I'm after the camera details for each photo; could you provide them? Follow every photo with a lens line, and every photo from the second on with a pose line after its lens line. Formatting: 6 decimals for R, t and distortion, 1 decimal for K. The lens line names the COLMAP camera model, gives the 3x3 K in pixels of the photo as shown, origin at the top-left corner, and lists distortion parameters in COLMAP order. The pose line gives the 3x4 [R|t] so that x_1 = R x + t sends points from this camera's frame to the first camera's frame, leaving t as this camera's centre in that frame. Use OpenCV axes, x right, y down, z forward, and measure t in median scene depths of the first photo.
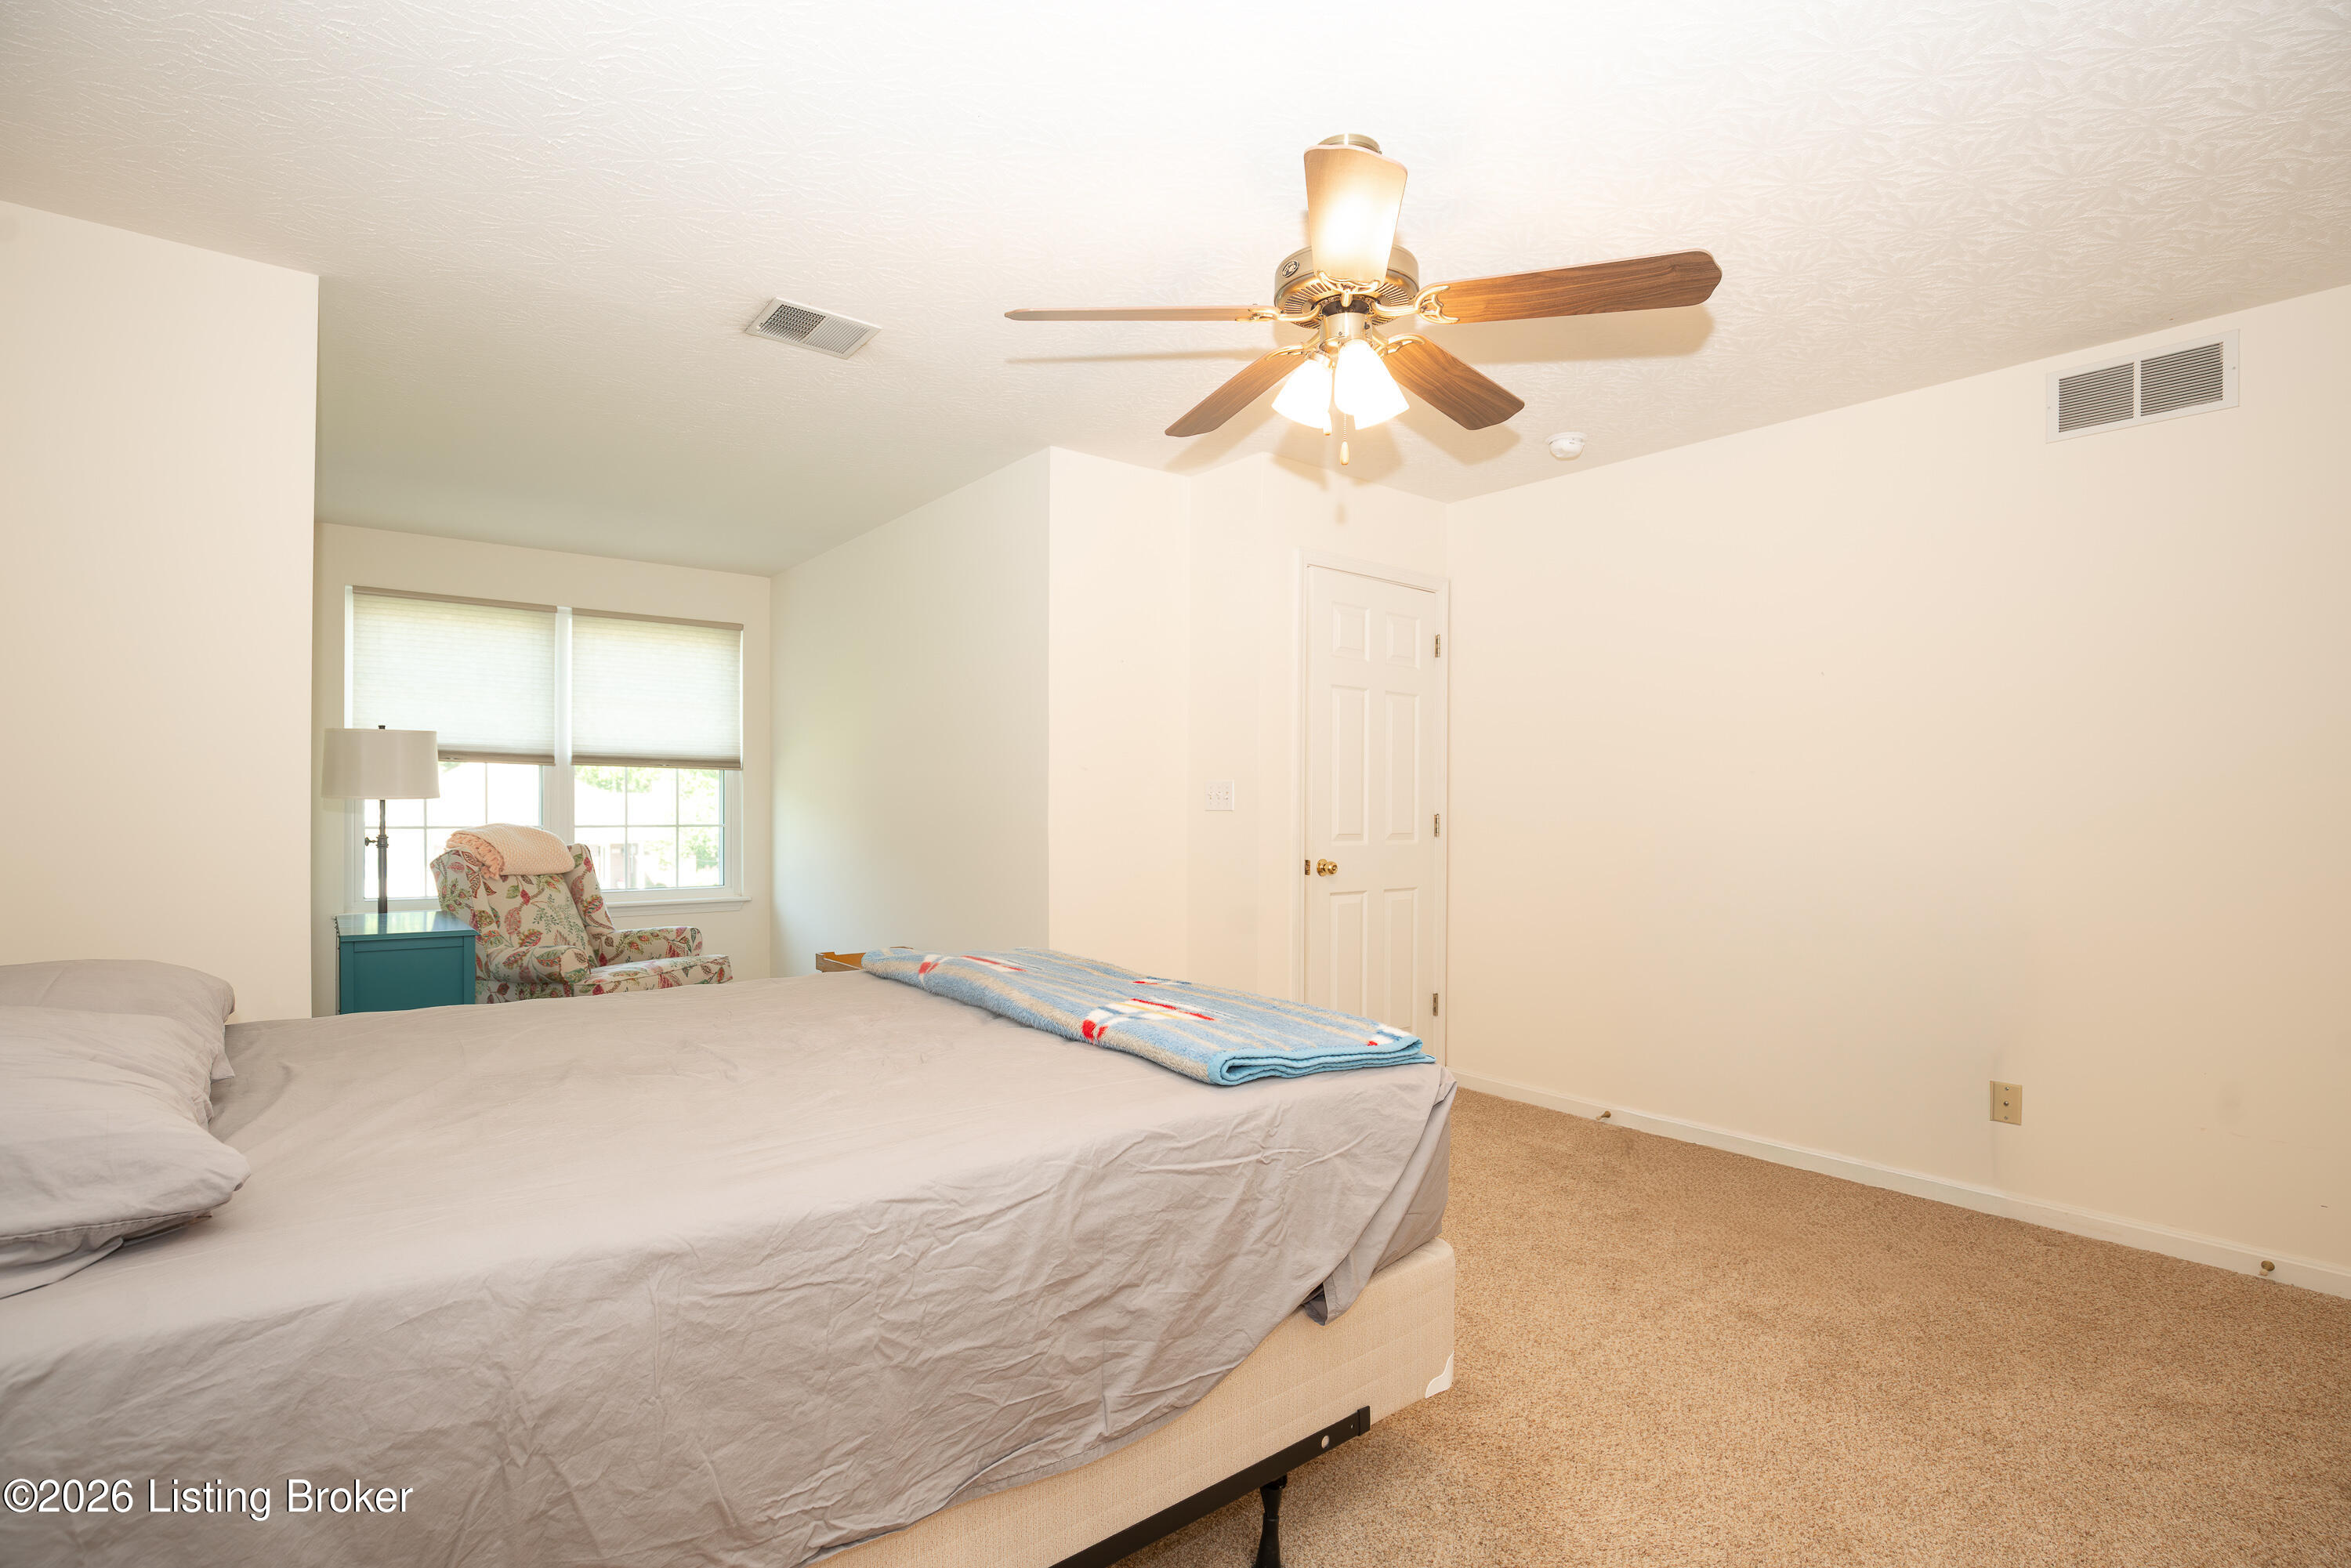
lens RADIAL K [[1108.7, 0, 1165.8], [0, 1108.7, 782.3], [0, 0, 1]] dist [-0.004452, -0.000073]
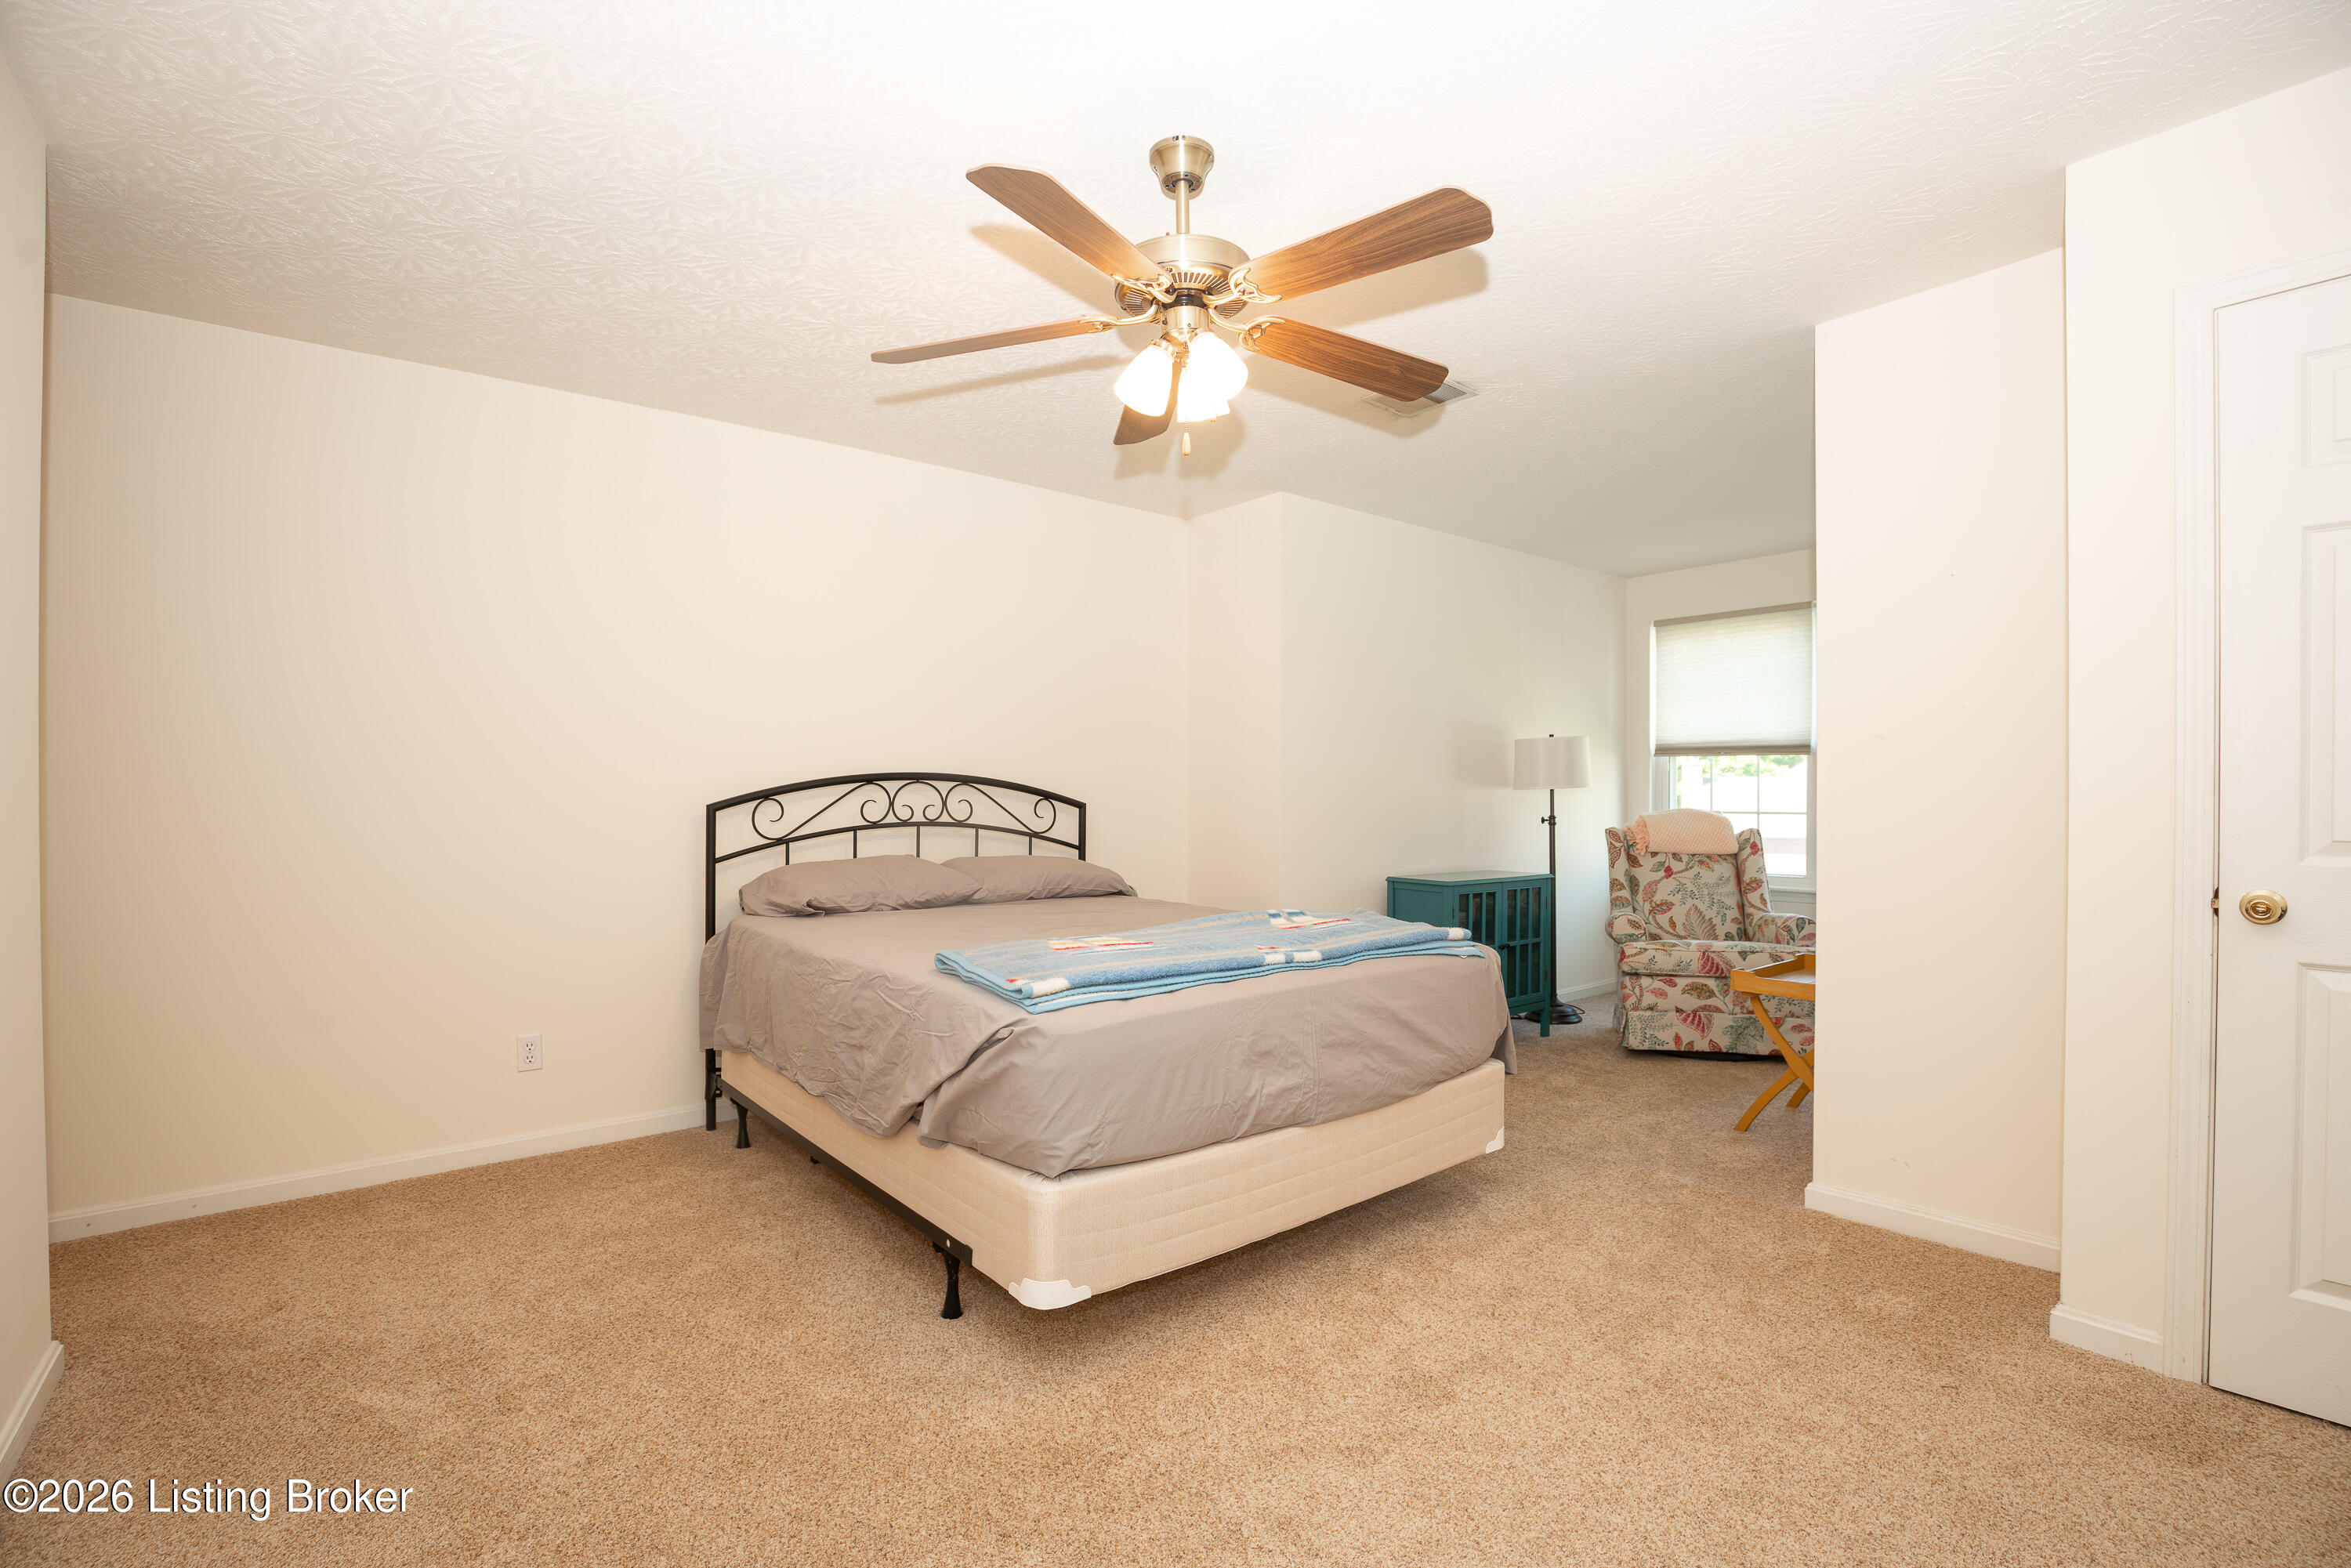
lens RADIAL K [[1108.7, 0, 1165.8], [0, 1108.7, 782.3], [0, 0, 1]] dist [-0.004452, -0.000073]
pose [[-0.017318, -0.017746, -0.999693, 0.588519], [0.026926, 0.999472, -0.018209, 0.016688], [0.999487, -0.027233, -0.016831, 0.494332]]
